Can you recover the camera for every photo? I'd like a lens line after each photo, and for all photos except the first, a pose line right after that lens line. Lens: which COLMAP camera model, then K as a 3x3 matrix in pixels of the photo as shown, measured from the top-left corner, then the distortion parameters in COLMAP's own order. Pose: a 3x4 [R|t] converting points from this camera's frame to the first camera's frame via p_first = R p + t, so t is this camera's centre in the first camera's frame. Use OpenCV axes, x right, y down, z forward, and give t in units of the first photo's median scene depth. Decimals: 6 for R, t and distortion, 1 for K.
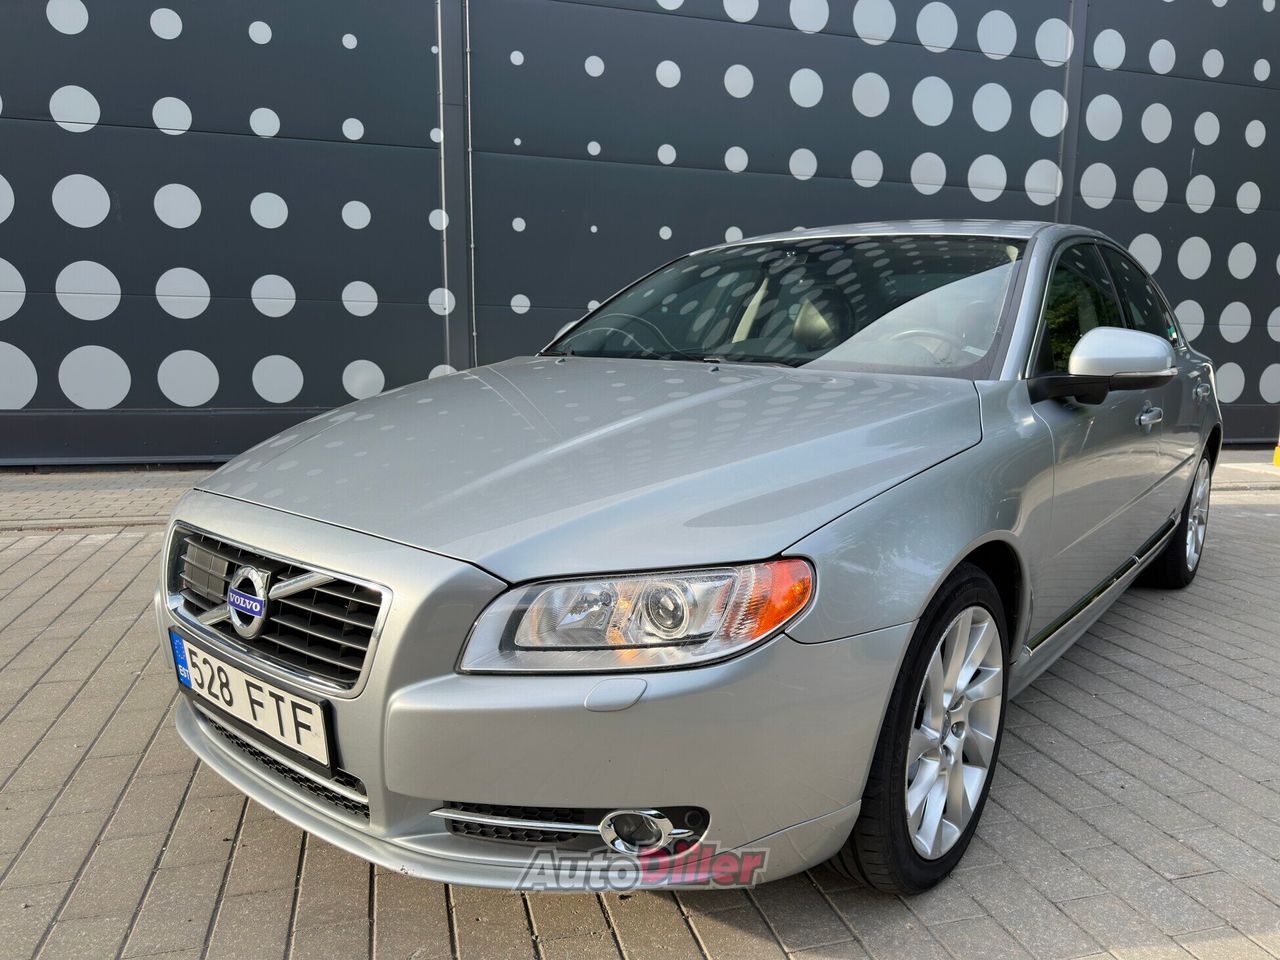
lens RADIAL K [[903.4, 0, 645.9], [0, 903.4, 488.1], [0, 0, 1]] dist [0.024186, -0.032643]
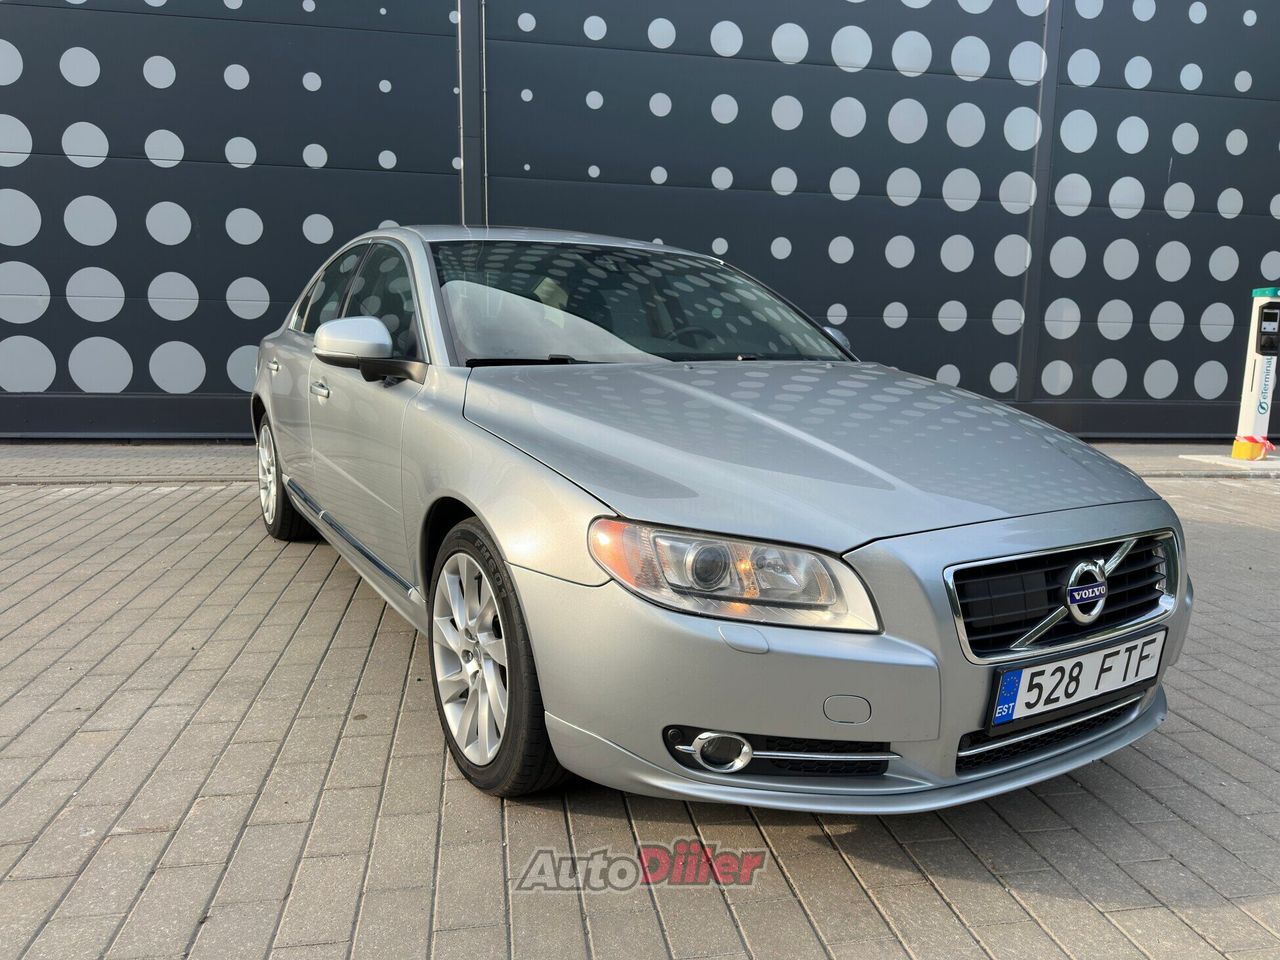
lens RADIAL K [[903.4, 0, 644.5], [0, 903.4, 486.9], [0, 0, 1]] dist [0.024186, -0.032643]
pose [[0.994837, 0.018454, -0.099797, 0.147860], [-0.018488, 0.999829, 0.000586, 0.027392], [0.099790, 0.001262, 0.995008, -0.157590]]
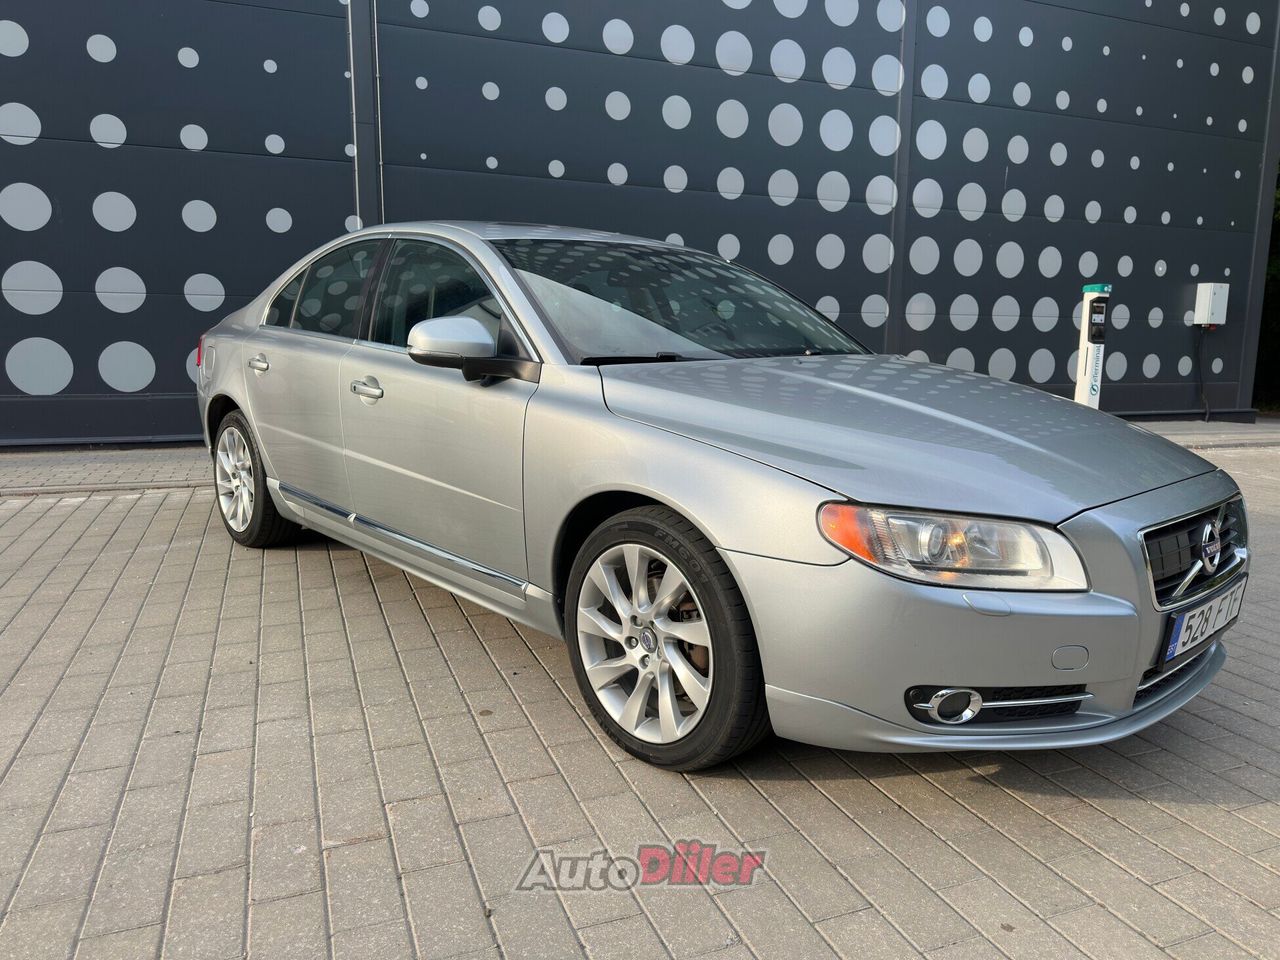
lens RADIAL K [[903.4, 0, 643.2], [0, 903.4, 483.6], [0, 0, 1]] dist [0.024186, -0.032643]
pose [[0.995020, -0.019067, 0.097834, 0.014981], [0.018444, 0.999803, 0.007275, 0.027567], [-0.097954, -0.005434, 0.995176, -0.179223]]
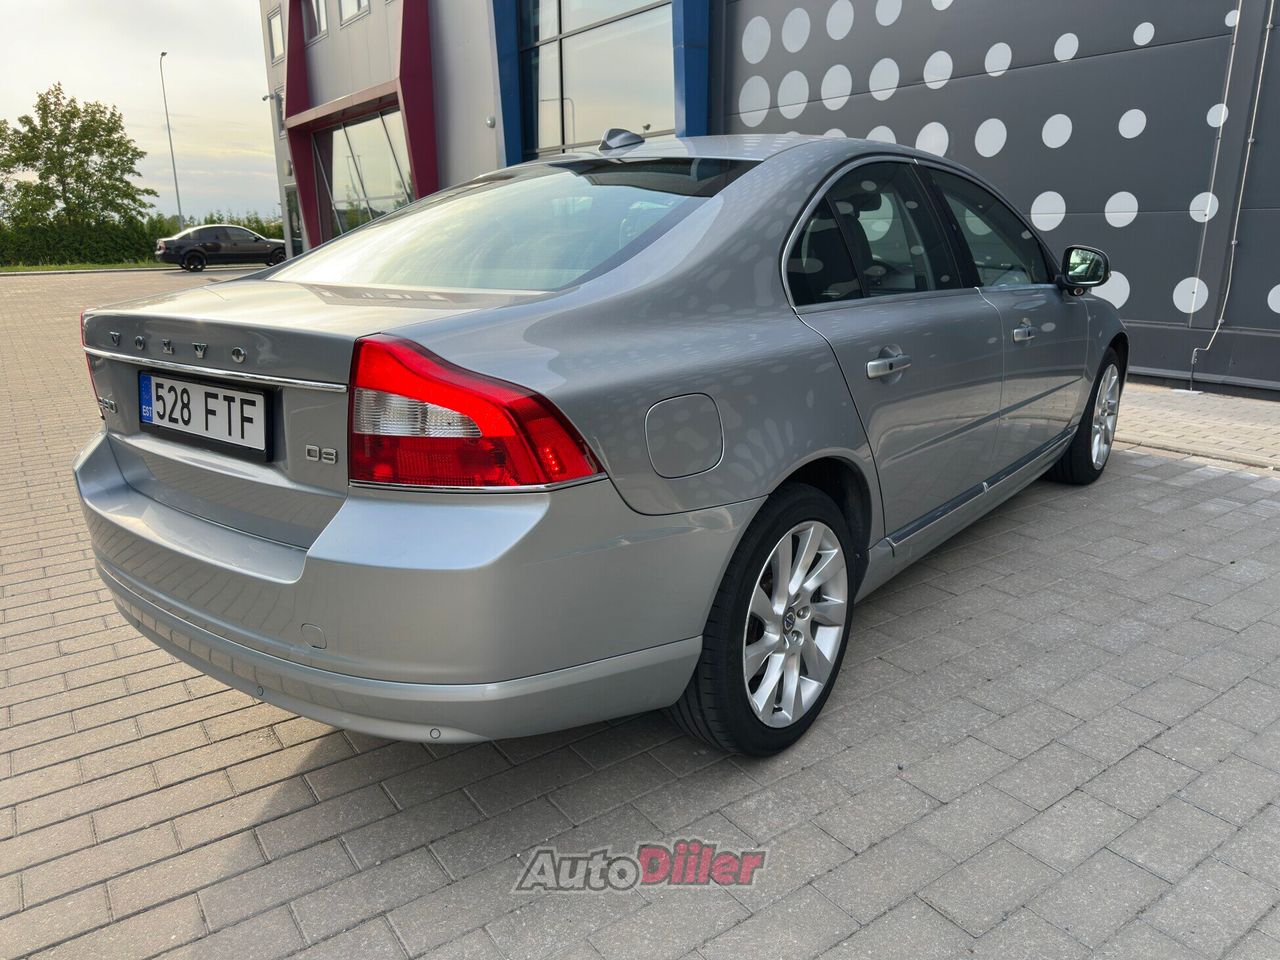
lens RADIAL K [[903.4, 0, 649.4], [0, 903.4, 489.3], [0, 0, 1]] dist [0.024186, -0.032643]
pose [[0.329655, 0.241214, -0.912767, 0.556478], [-0.135329, 0.968899, 0.207173, -0.049842], [0.934352, 0.055228, 0.352046, 0.188637]]
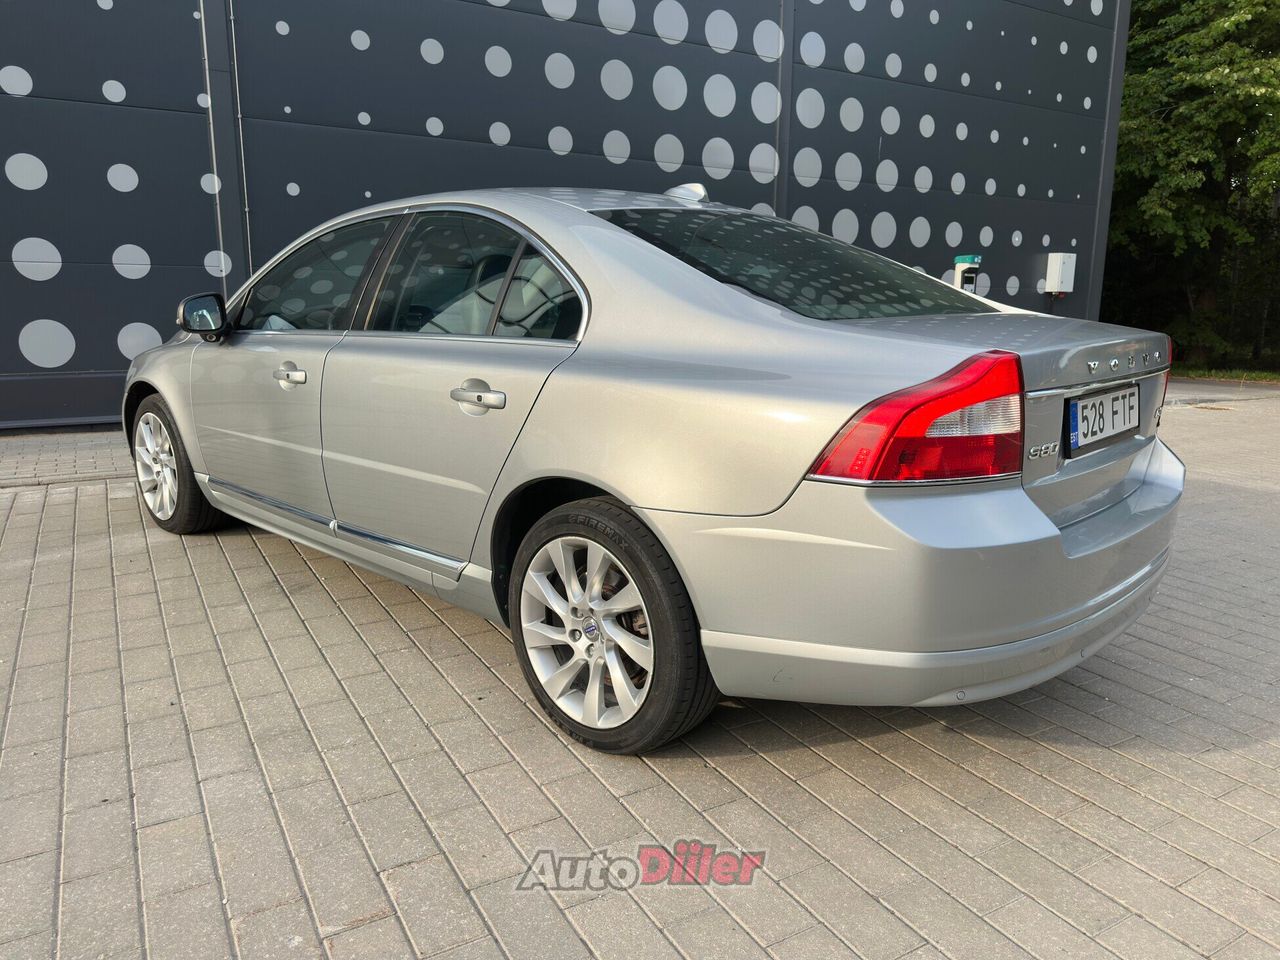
lens RADIAL K [[903.4, 0, 646.1], [0, 903.4, 484.3], [0, 0, 1]] dist [0.024186, -0.032643]
pose [[0.966465, -0.054460, 0.250956, -0.032139], [0.041670, 0.997561, 0.056005, 0.005704], [-0.253394, -0.043670, 0.966377, -0.143407]]
